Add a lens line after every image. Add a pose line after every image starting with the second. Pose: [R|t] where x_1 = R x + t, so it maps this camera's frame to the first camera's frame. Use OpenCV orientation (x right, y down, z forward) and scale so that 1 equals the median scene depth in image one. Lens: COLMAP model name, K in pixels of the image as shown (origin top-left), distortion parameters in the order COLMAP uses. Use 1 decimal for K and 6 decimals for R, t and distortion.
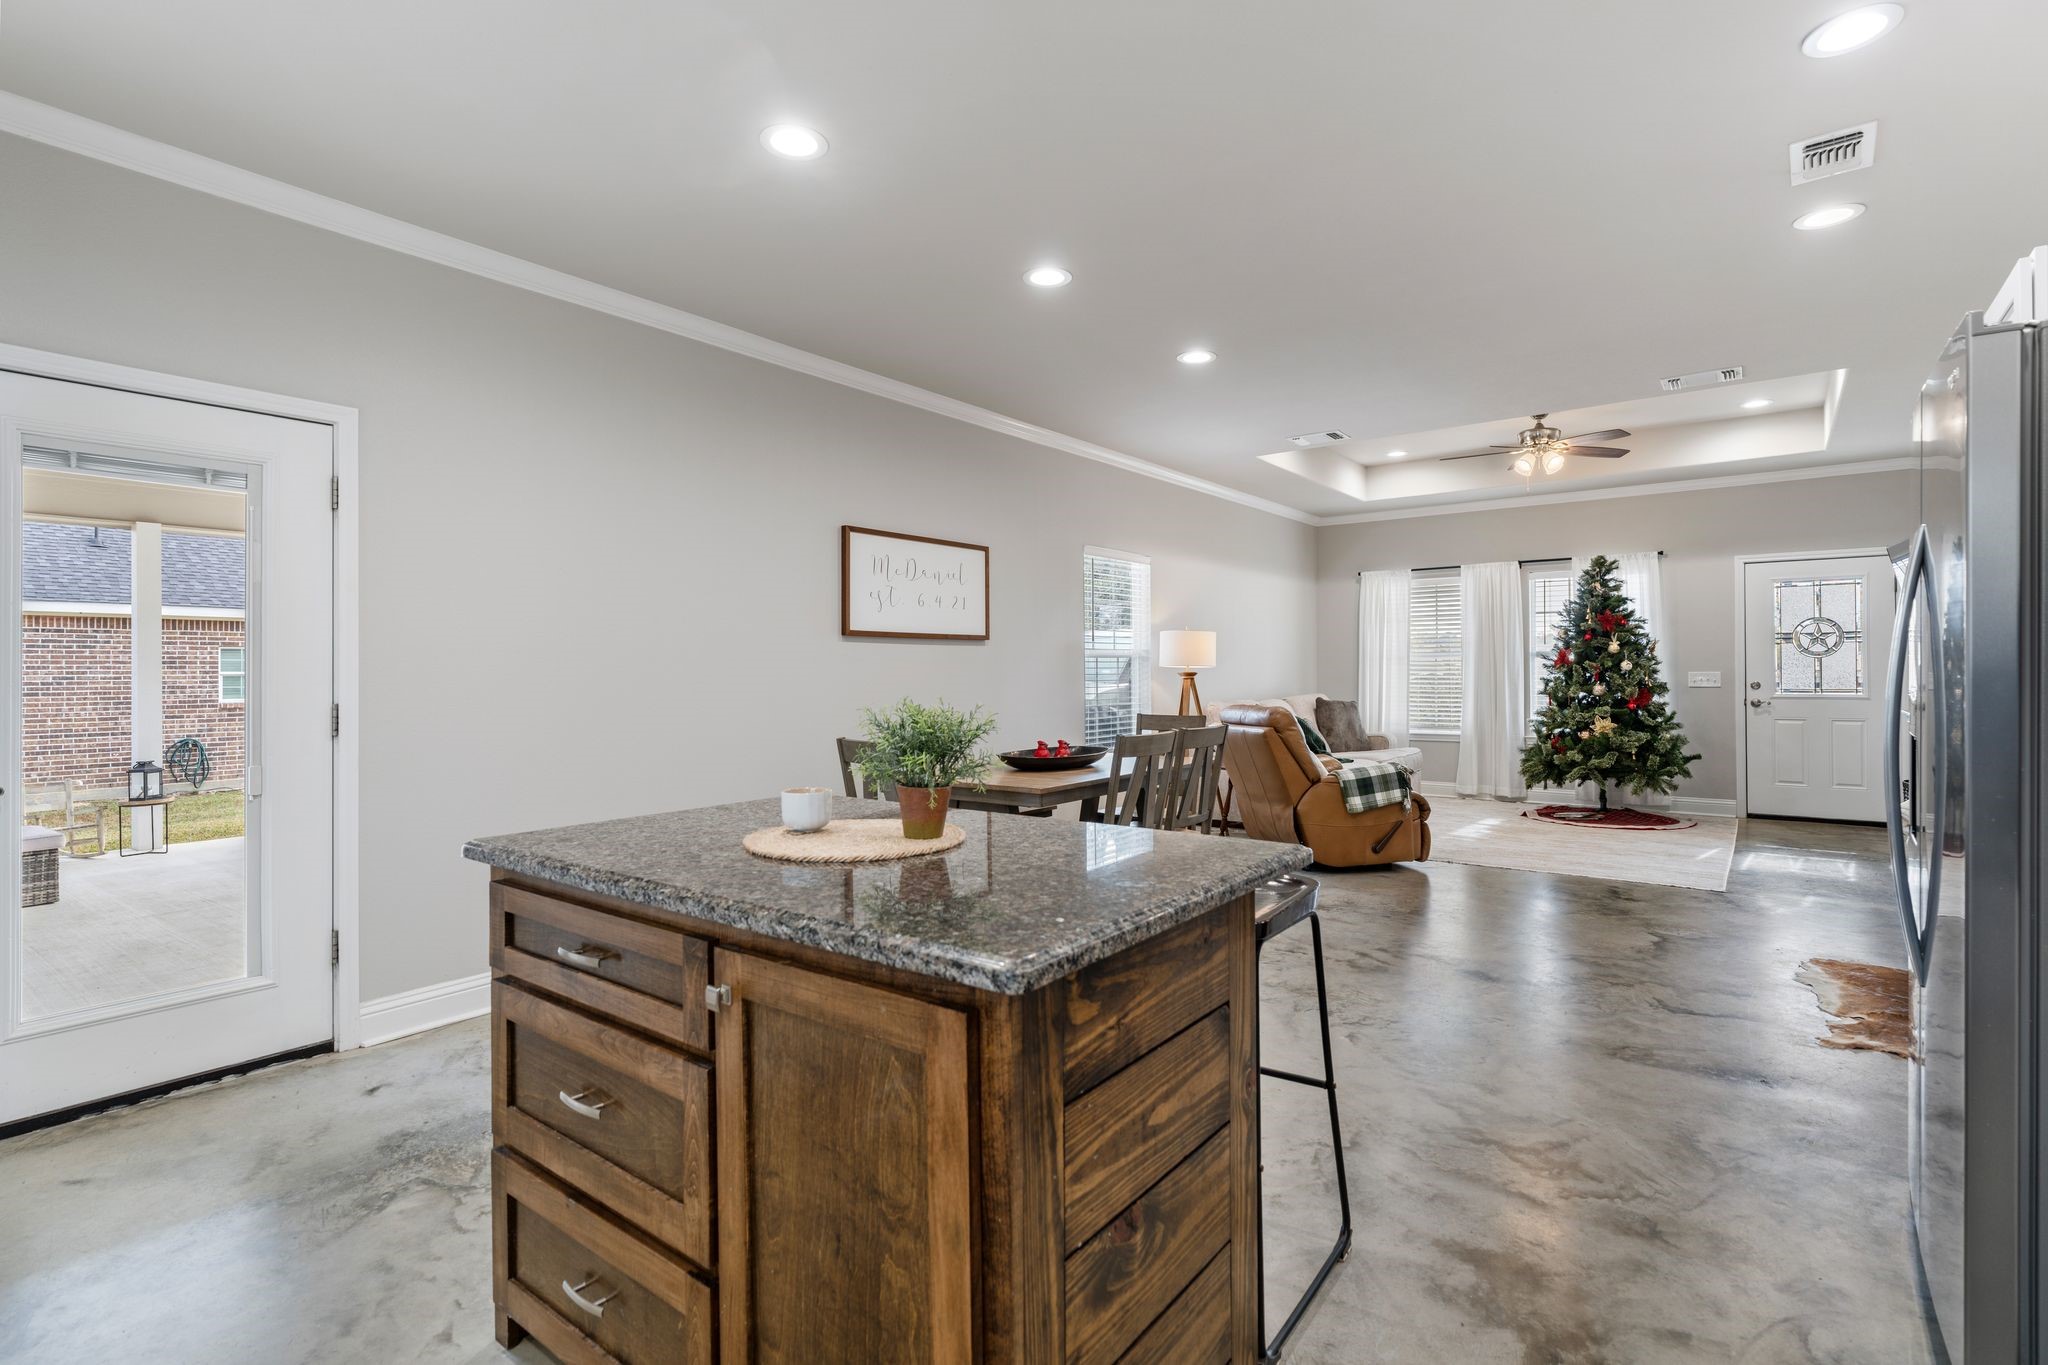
lens RADIAL K [[975.2, 0, 1024.2], [0, 975.2, 668.8], [0, 0, 1]] dist [-0.006333, 0.003370]
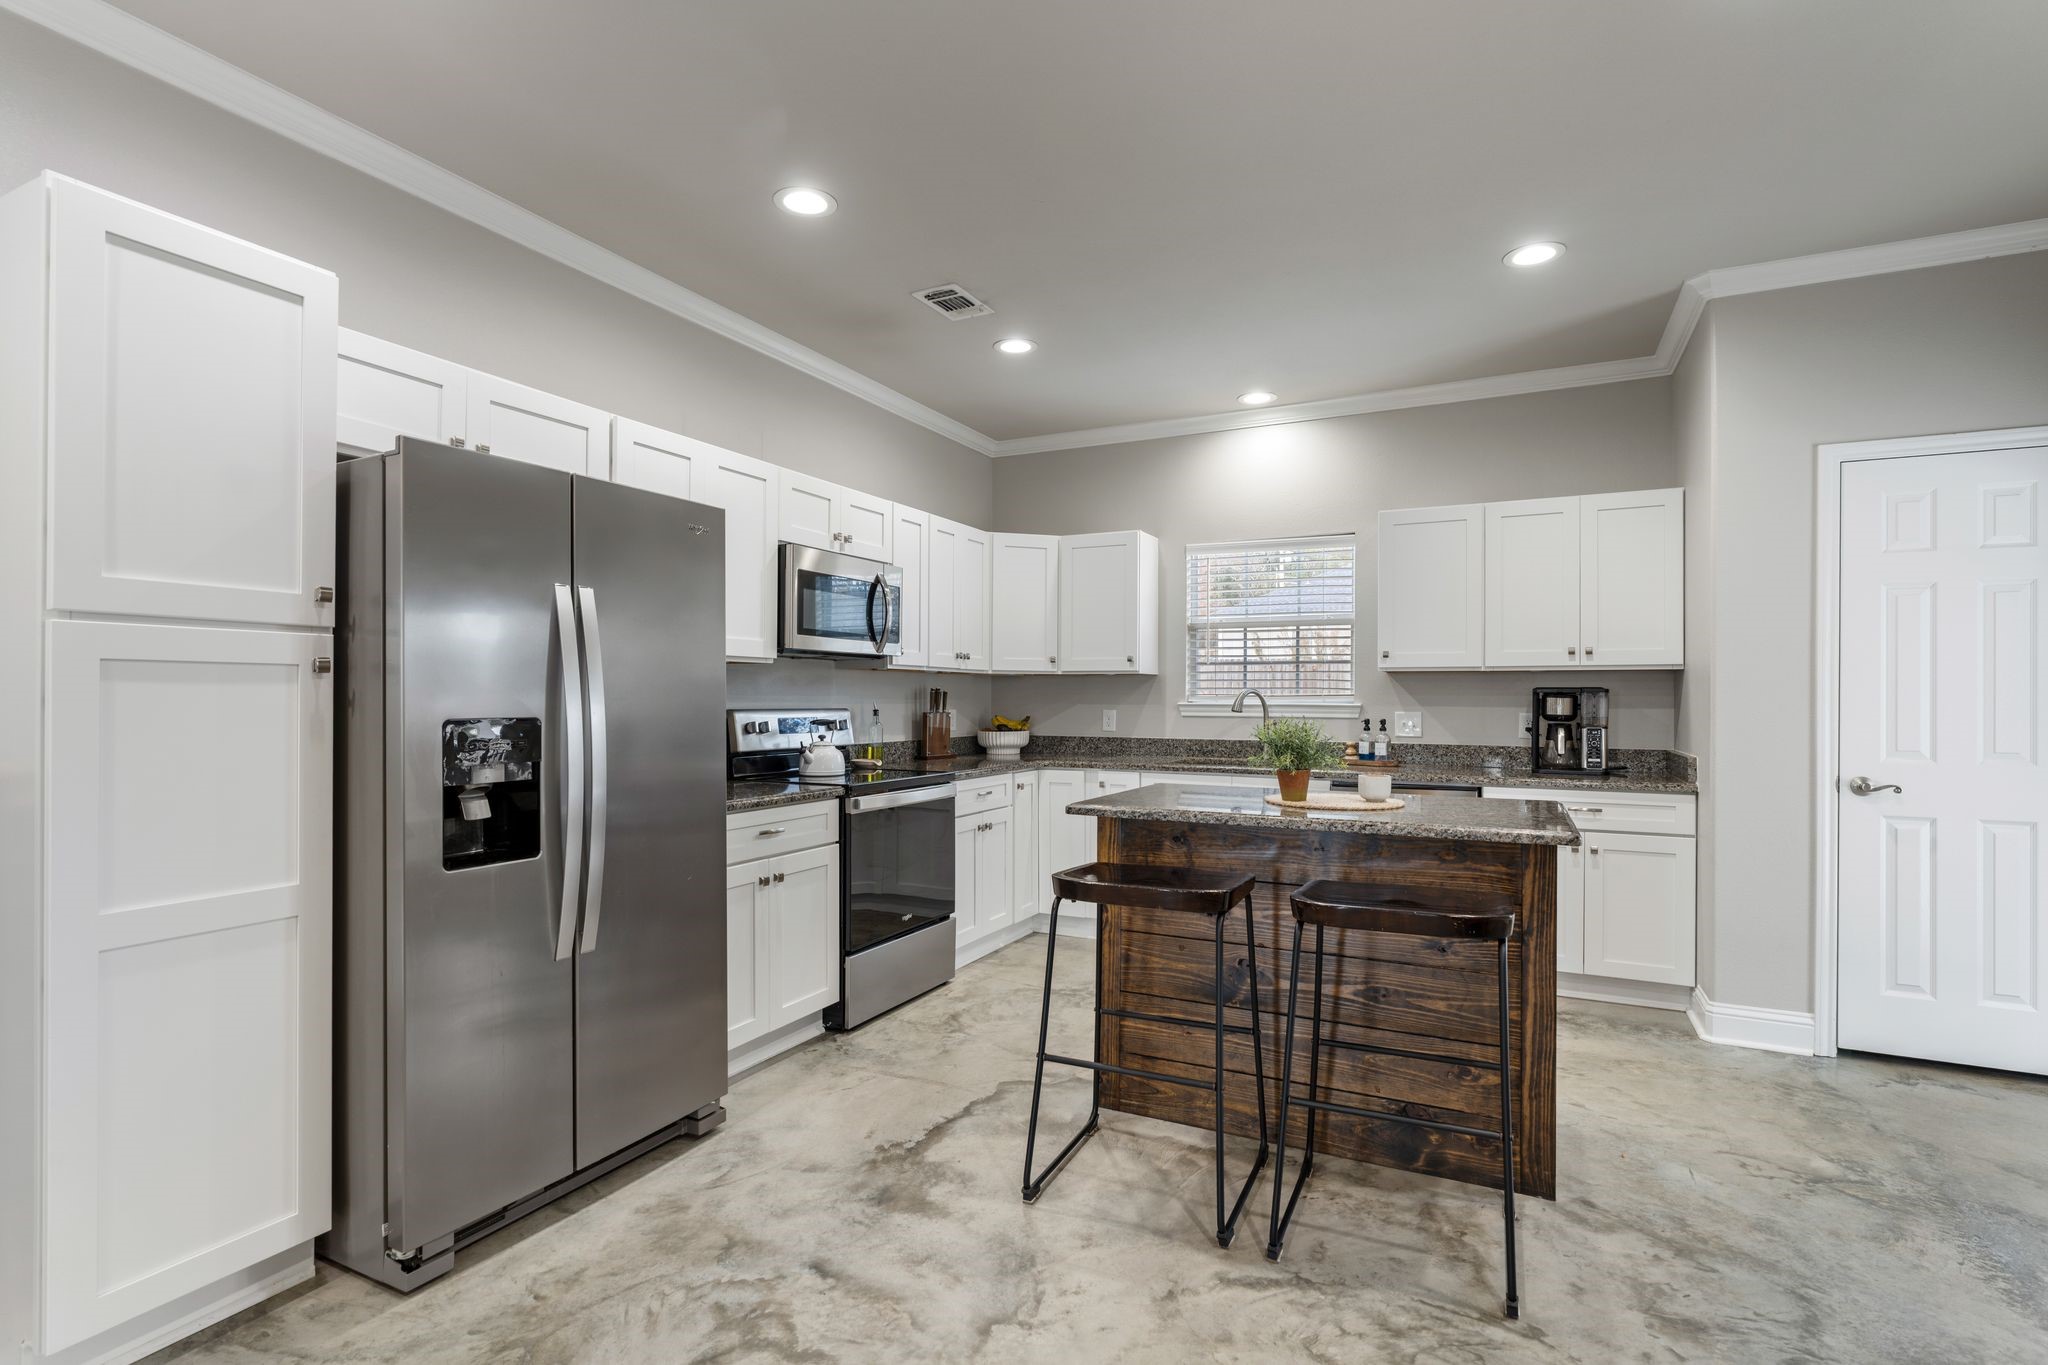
lens RADIAL K [[975.2, 0, 1028.2], [0, 975.2, 694.4], [0, 0, 1]] dist [-0.006333, 0.003370]
pose [[-0.981441, 0.000997, -0.191764, 0.153085], [0.001516, 0.999996, -0.002558, -0.000731], [0.191760, -0.002802, -0.981438, 0.593212]]
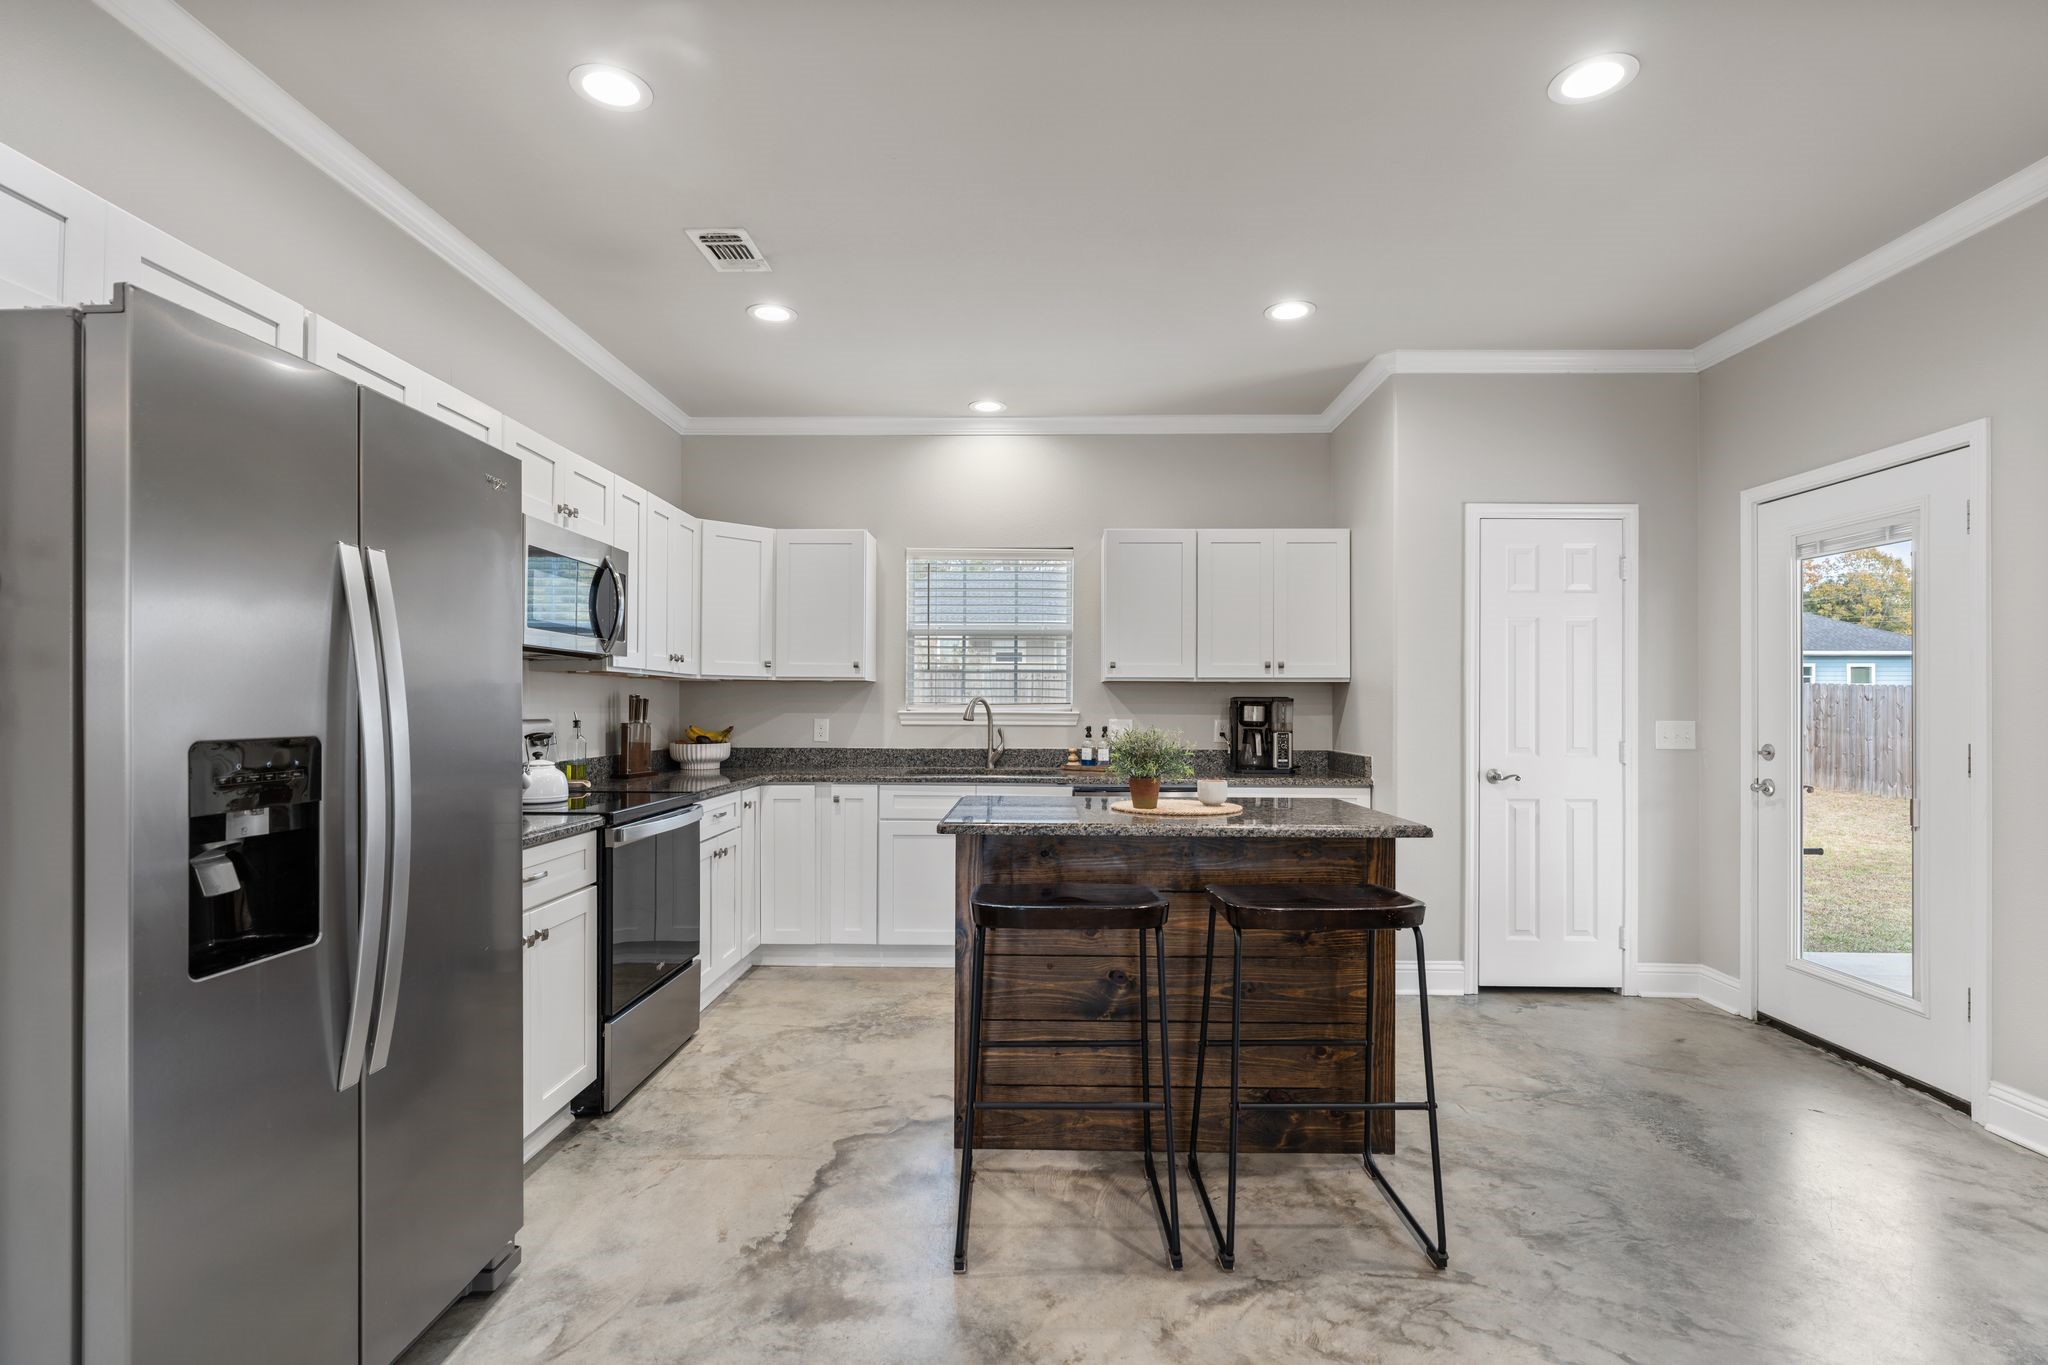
lens RADIAL K [[975.2, 0, 1024.9], [0, 975.2, 698.7], [0, 0, 1]] dist [-0.006333, 0.003370]
pose [[-0.804031, -0.002601, -0.594581, 0.246794], [0.000671, 0.999986, -0.005282, -0.001342], [0.594587, -0.004646, -0.804018, 0.520526]]
